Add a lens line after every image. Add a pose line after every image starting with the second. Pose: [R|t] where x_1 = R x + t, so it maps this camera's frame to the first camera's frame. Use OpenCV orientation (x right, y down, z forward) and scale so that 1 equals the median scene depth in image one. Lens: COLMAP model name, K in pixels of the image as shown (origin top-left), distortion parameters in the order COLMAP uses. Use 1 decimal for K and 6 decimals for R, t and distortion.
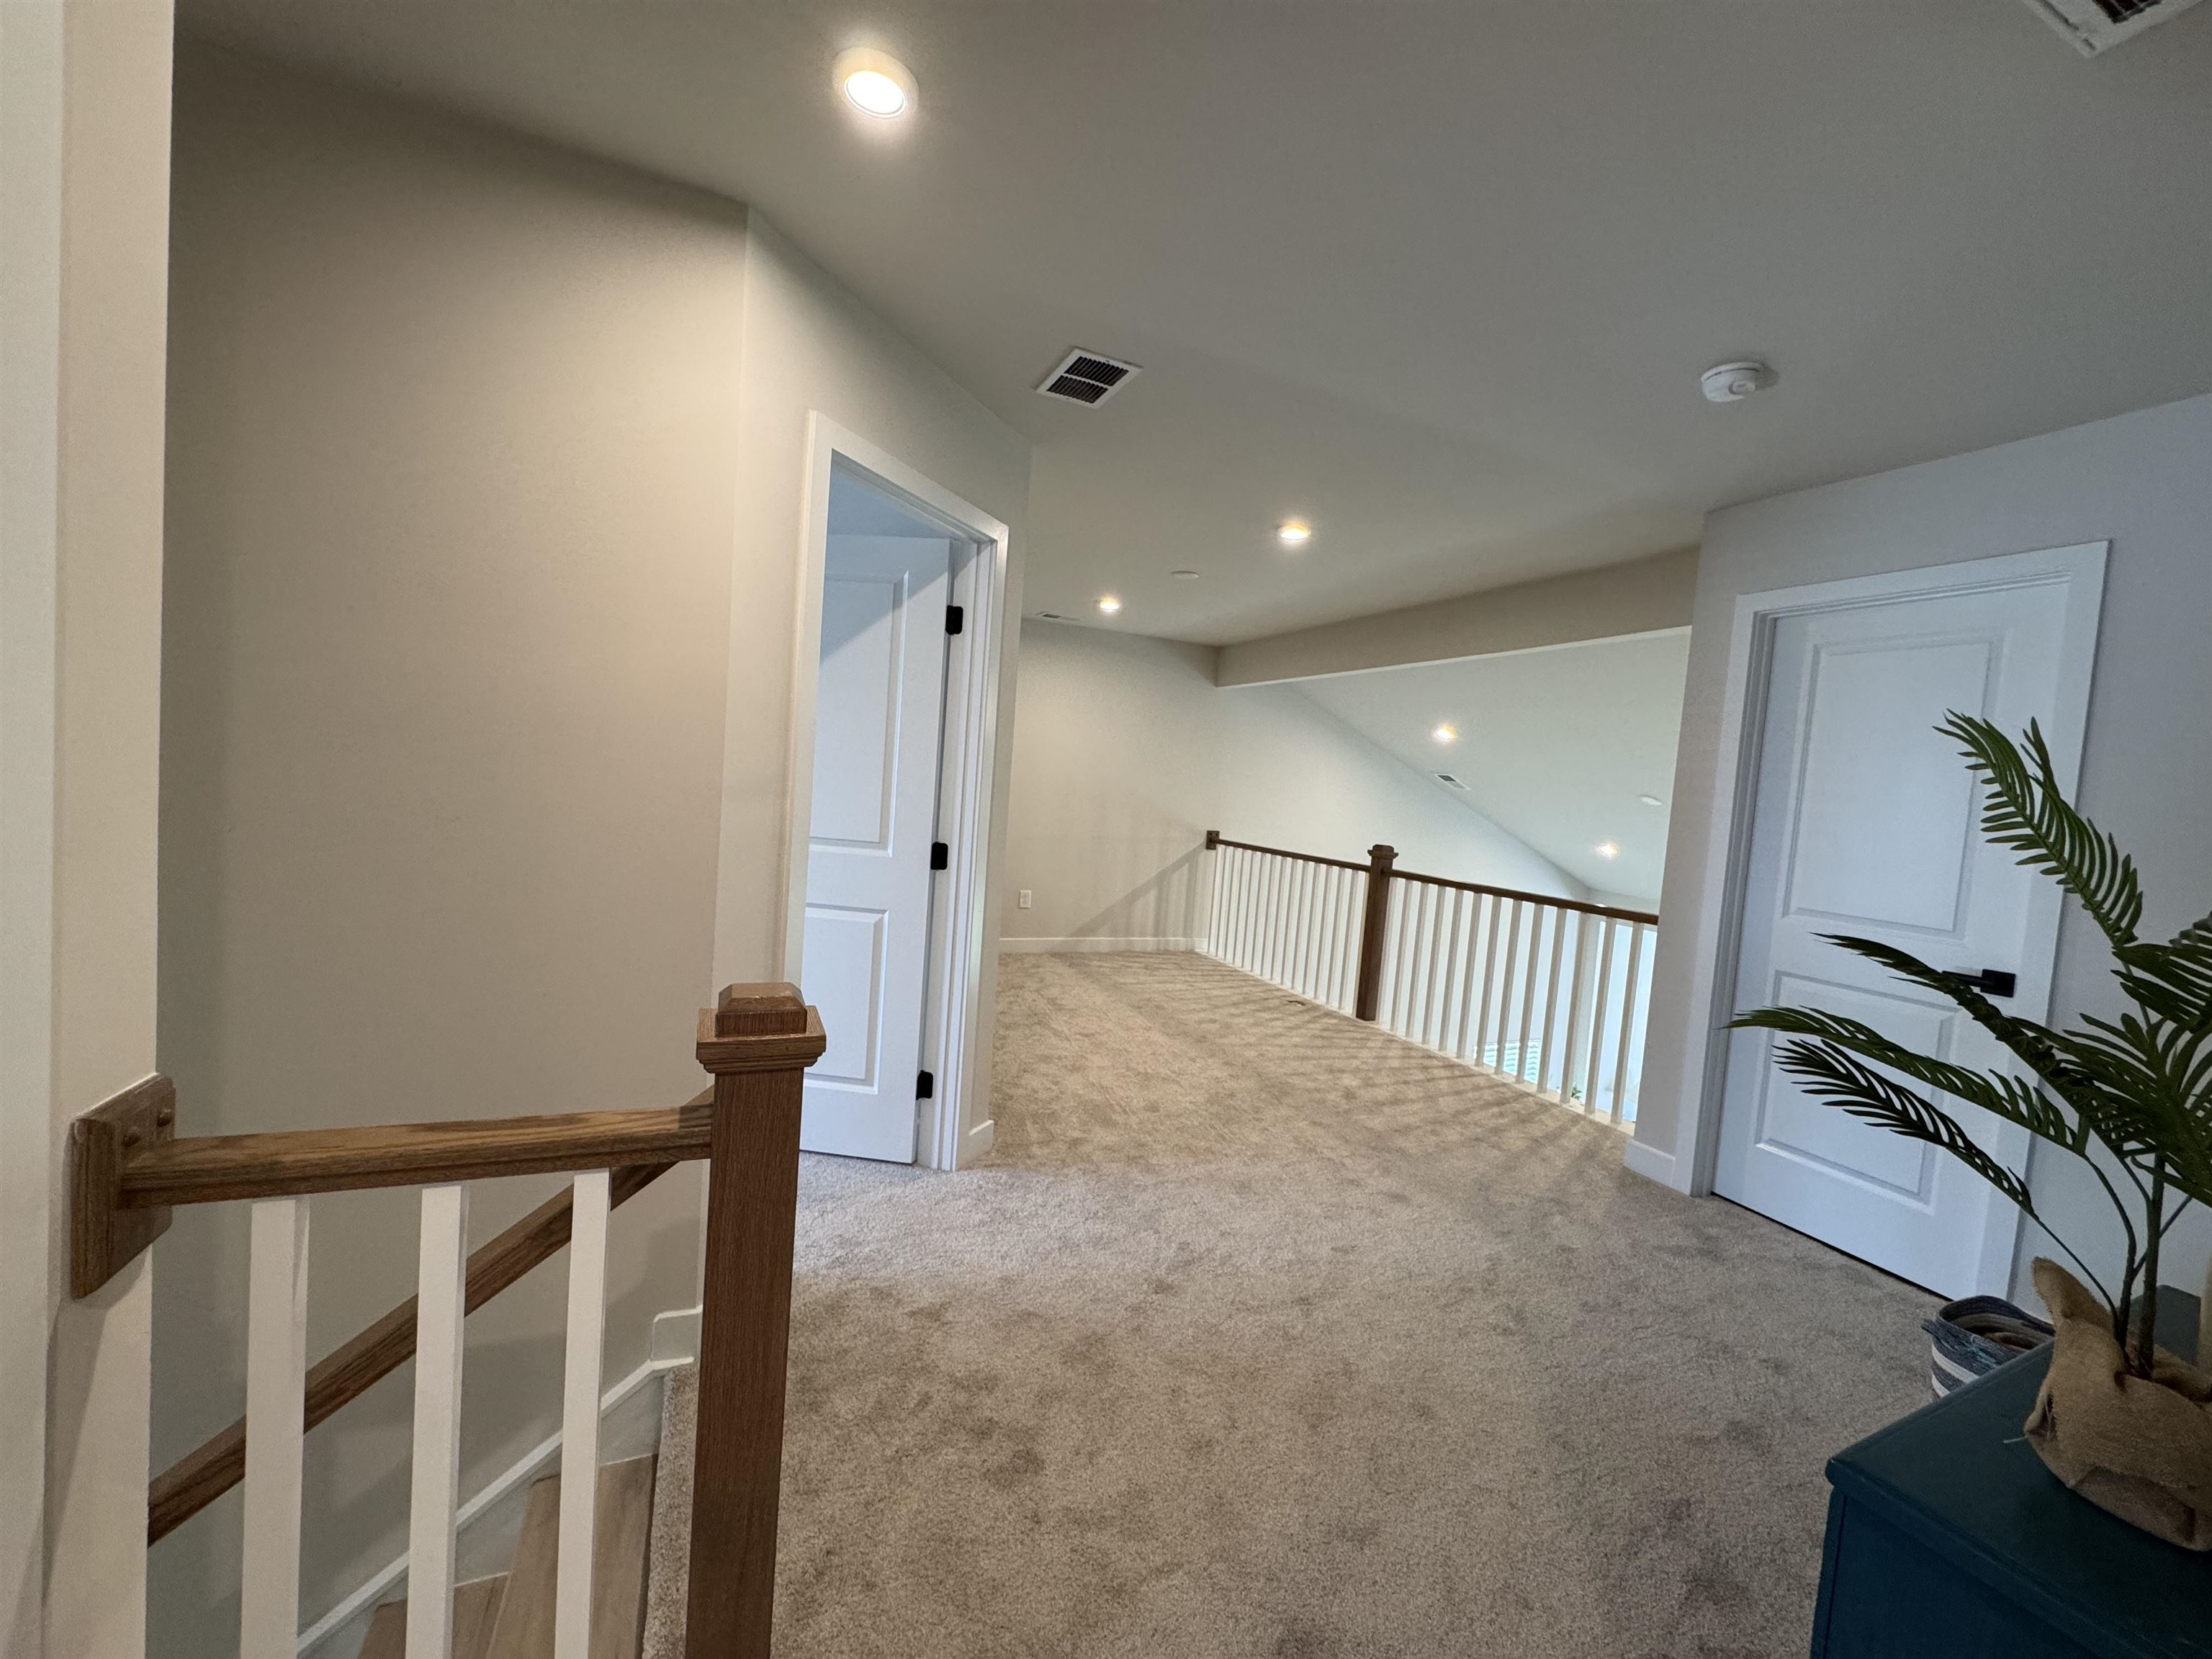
lens RADIAL K [[882.9, 0, 1109.3], [0, 882.9, 830.5], [0, 0, 1]] dist [-0.007521, 0.001056]
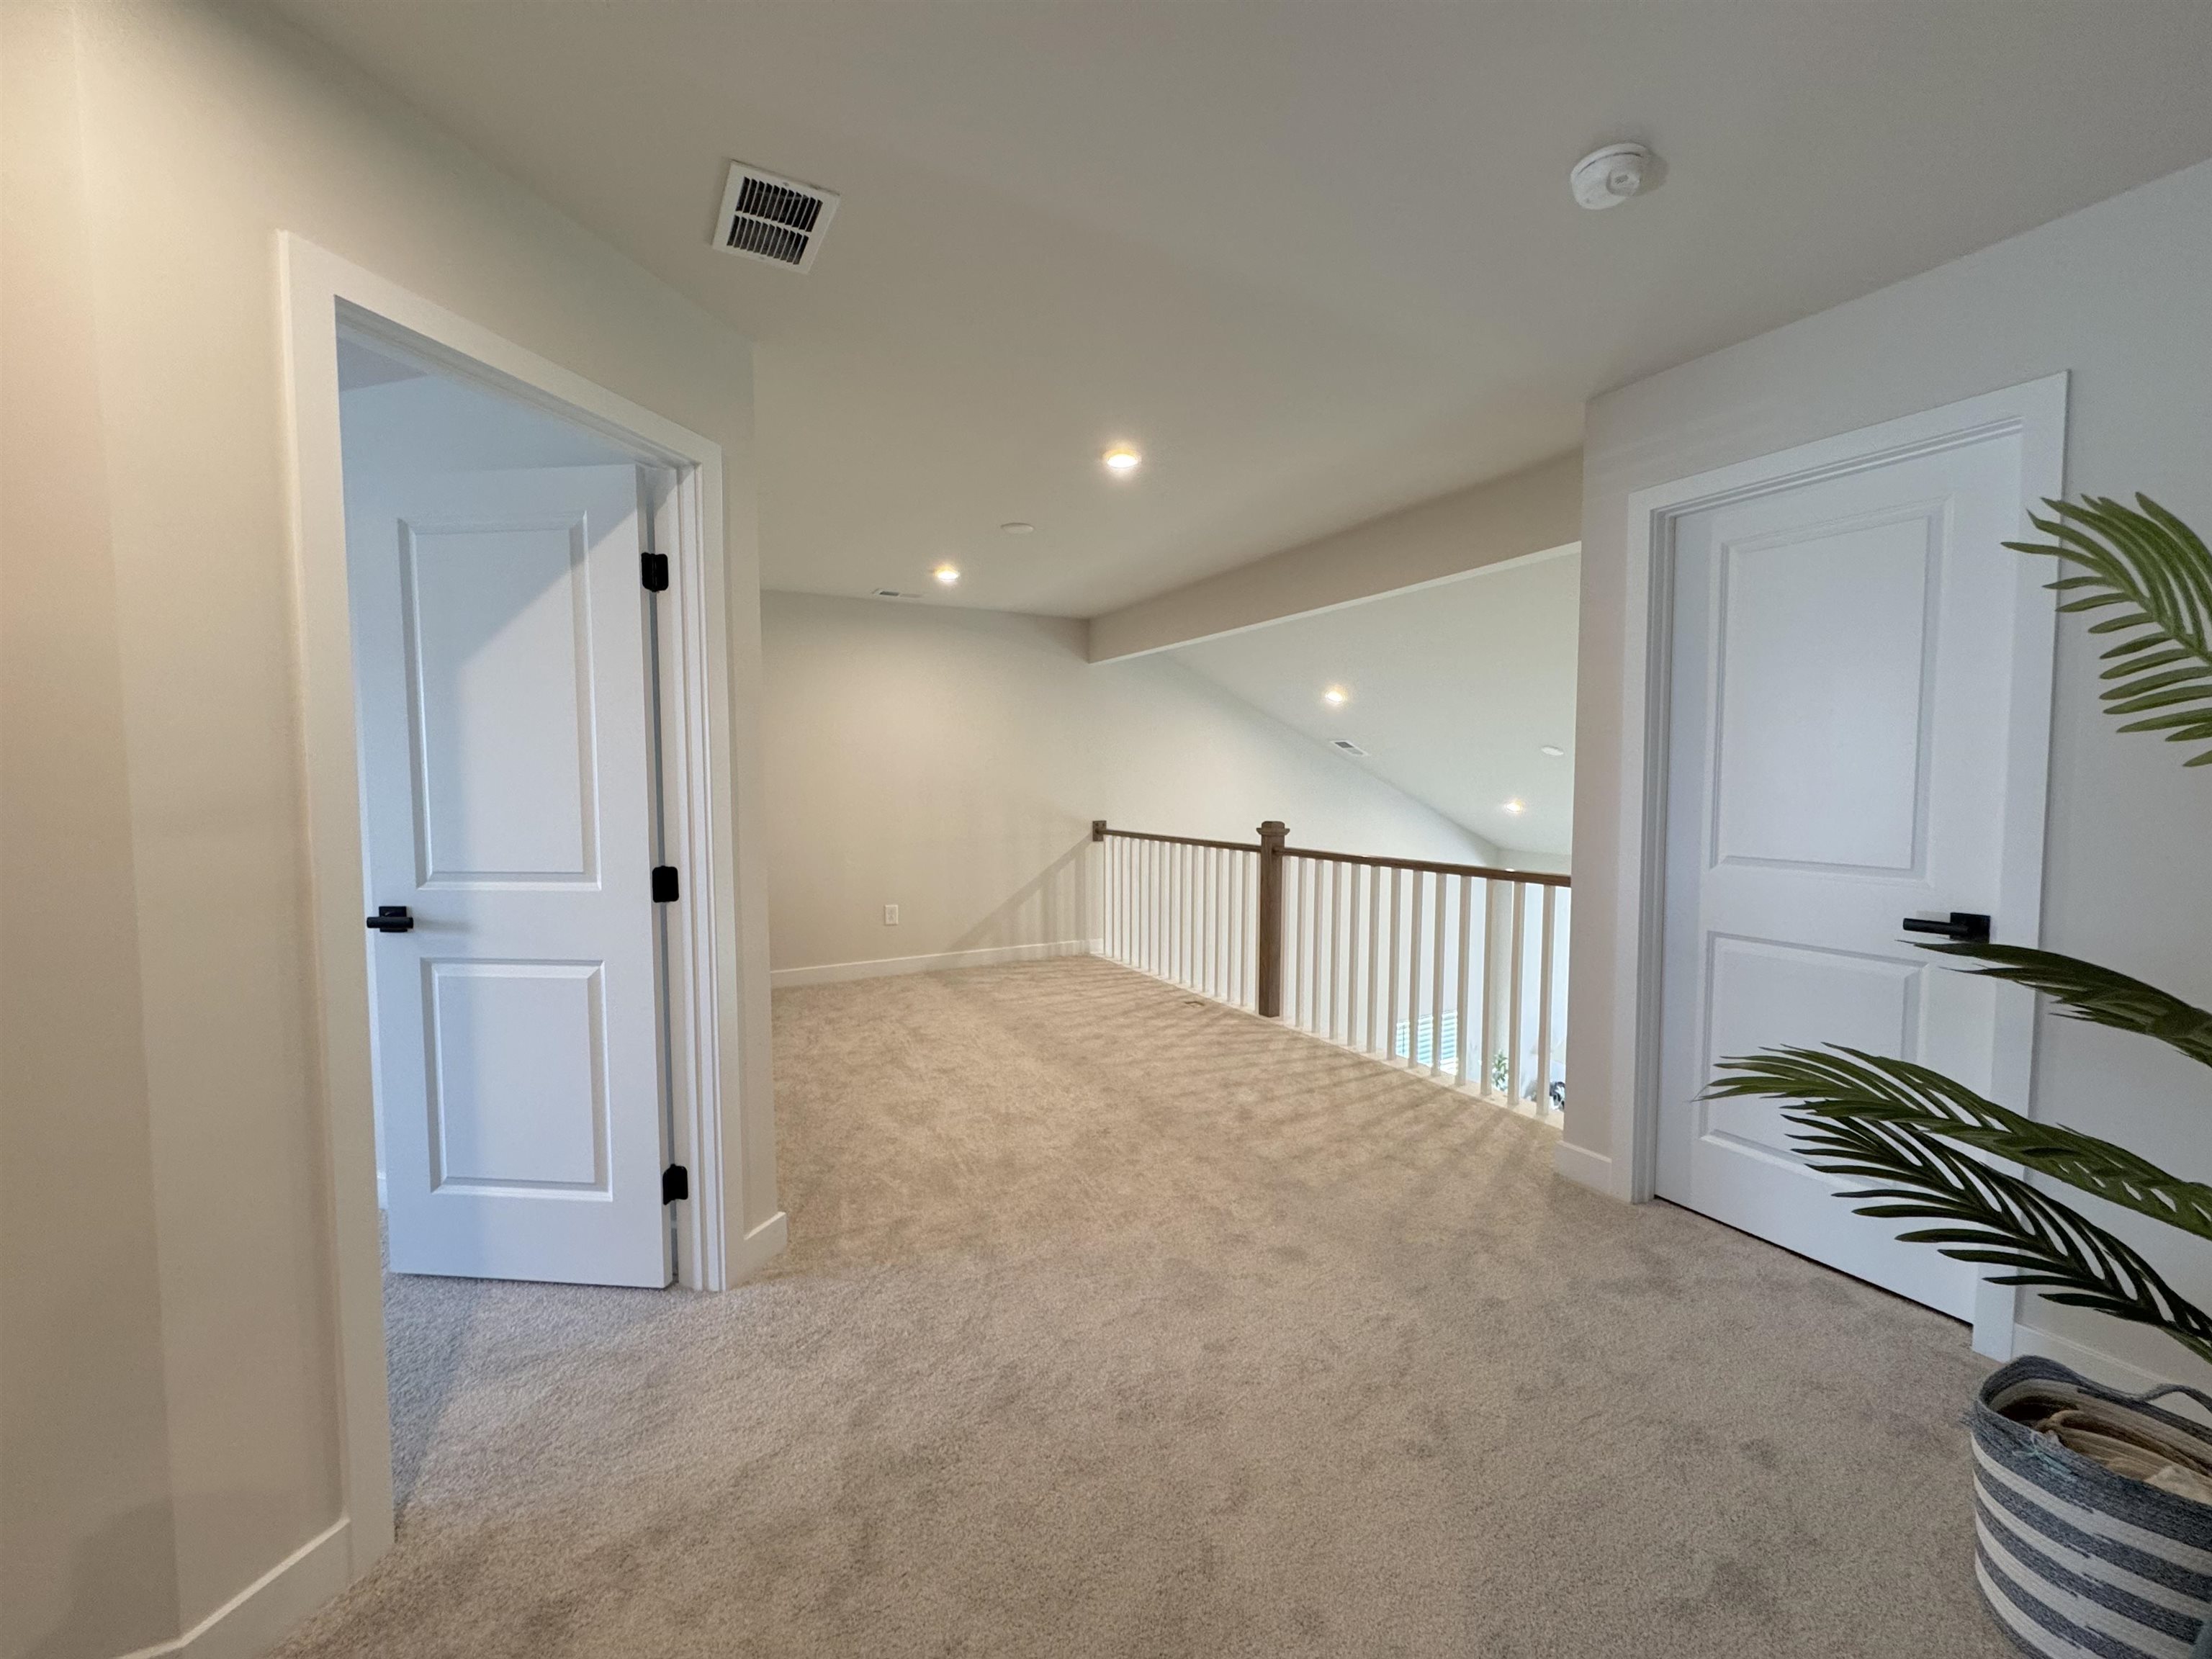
lens RADIAL K [[882.9, 0, 1113.7], [0, 882.9, 830.4], [0, 0, 1]] dist [-0.007521, 0.001056]
pose [[0.992935, -0.082483, 0.085299, 0.127011], [0.082008, 0.996590, 0.009061, 0.007722], [-0.085756, -0.002002, 0.996314, 0.206846]]
